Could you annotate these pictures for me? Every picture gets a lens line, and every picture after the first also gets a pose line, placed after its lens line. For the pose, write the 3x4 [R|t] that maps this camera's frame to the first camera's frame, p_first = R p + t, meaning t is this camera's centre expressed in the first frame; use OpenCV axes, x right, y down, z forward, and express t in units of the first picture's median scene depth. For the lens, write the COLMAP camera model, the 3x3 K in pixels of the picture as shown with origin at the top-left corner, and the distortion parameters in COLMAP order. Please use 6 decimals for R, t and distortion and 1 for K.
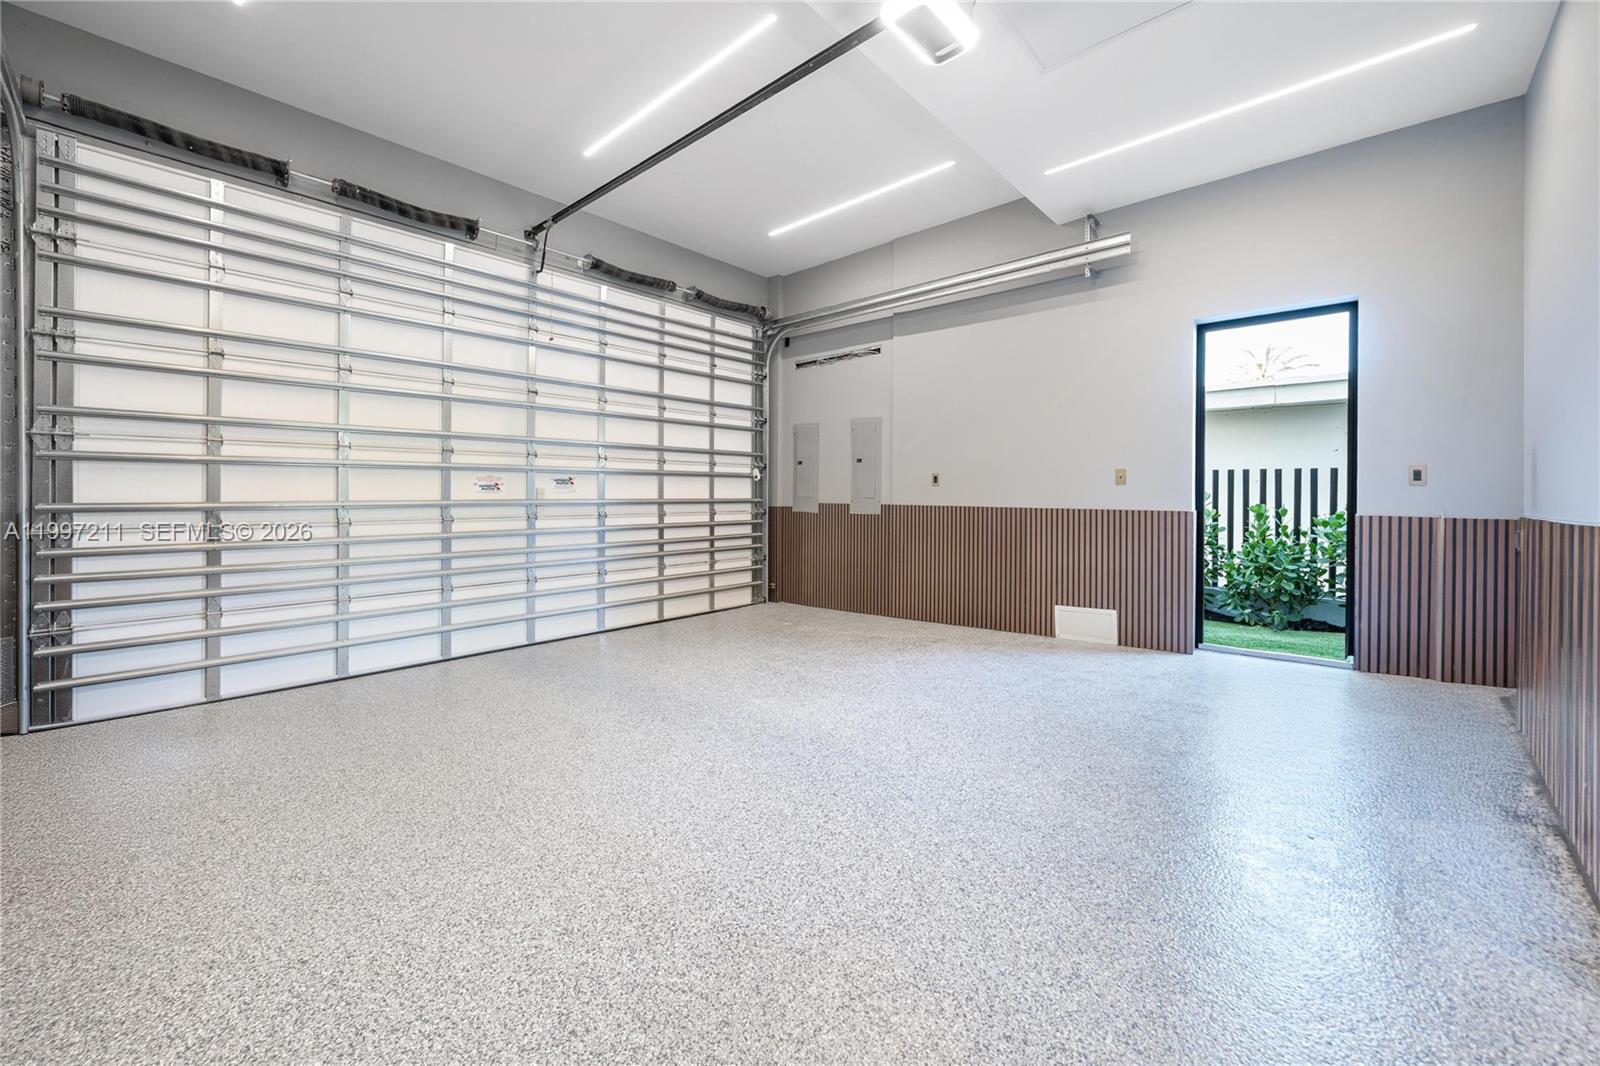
lens RADIAL K [[608.2, 0, 800.0], [0, 608.2, 497.9], [0, 0, 1]] dist [0.000332, -0.000021]
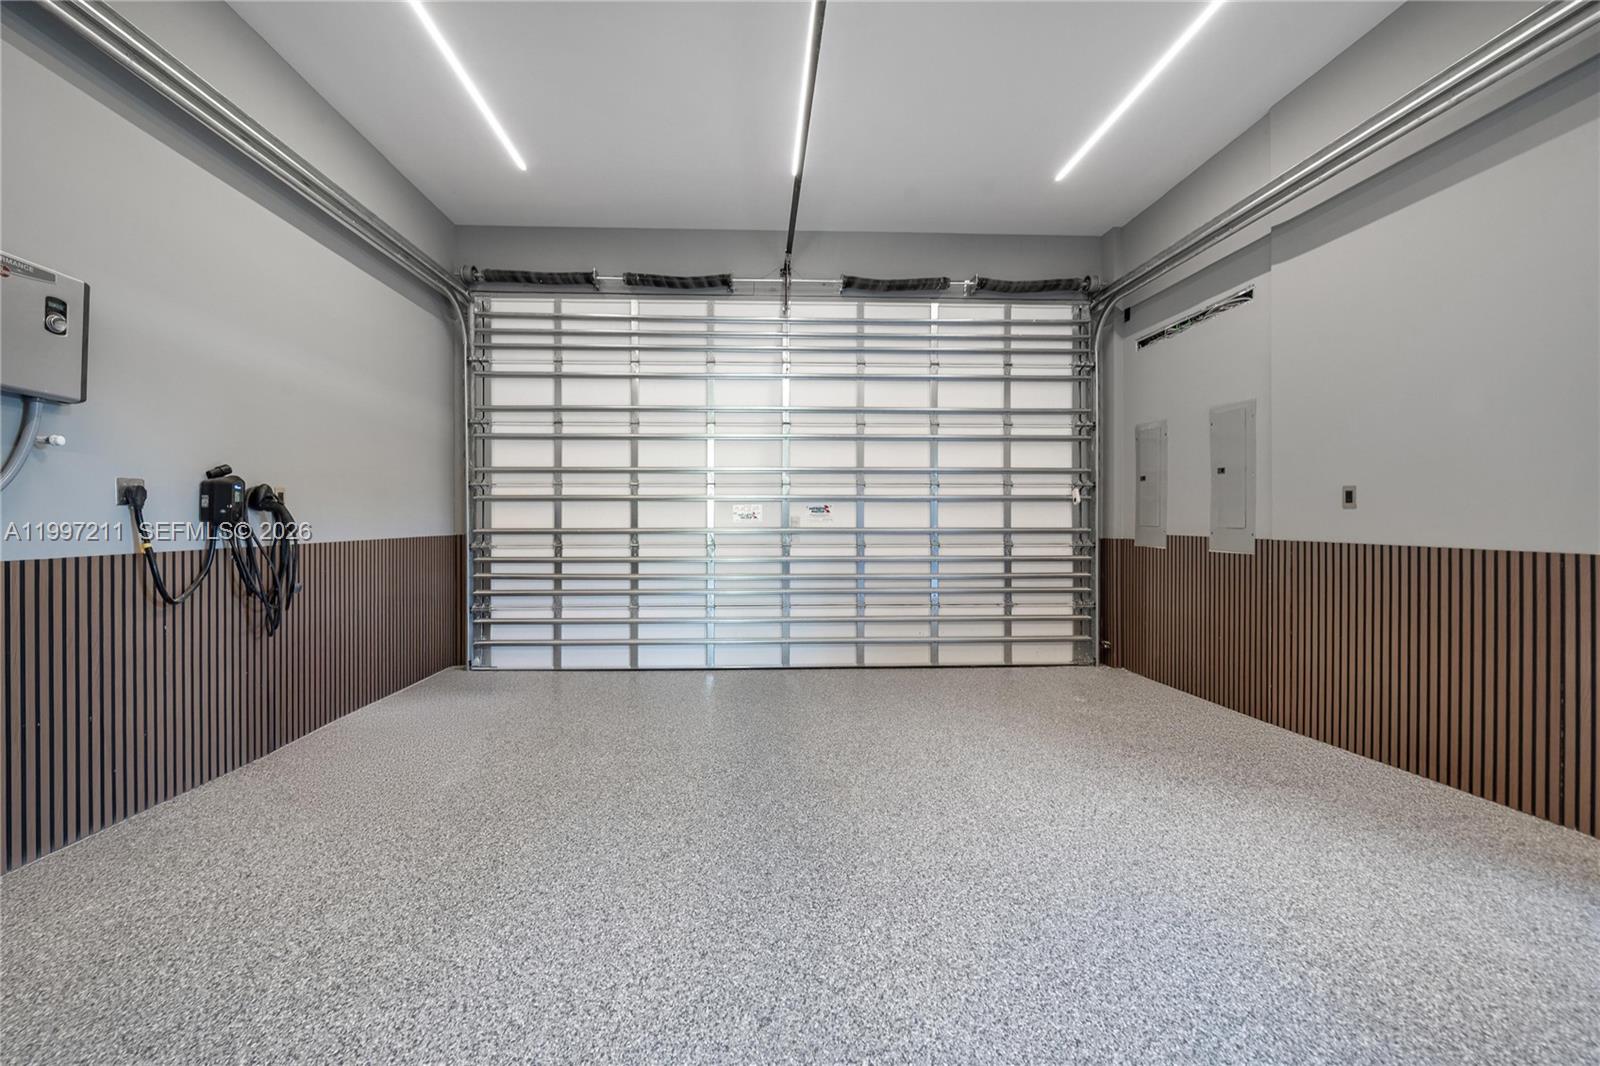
lens RADIAL K [[611.3, 0, 793.0], [0, 611.3, 521.3], [0, 0, 1]] dist [-0.001749, -0.000214]
pose [[0.708549, -0.000151, -0.705662, 0.231959], [-0.003785, 0.999985, -0.004015, -0.002995], [0.705651, 0.005516, 0.708538, 0.212793]]
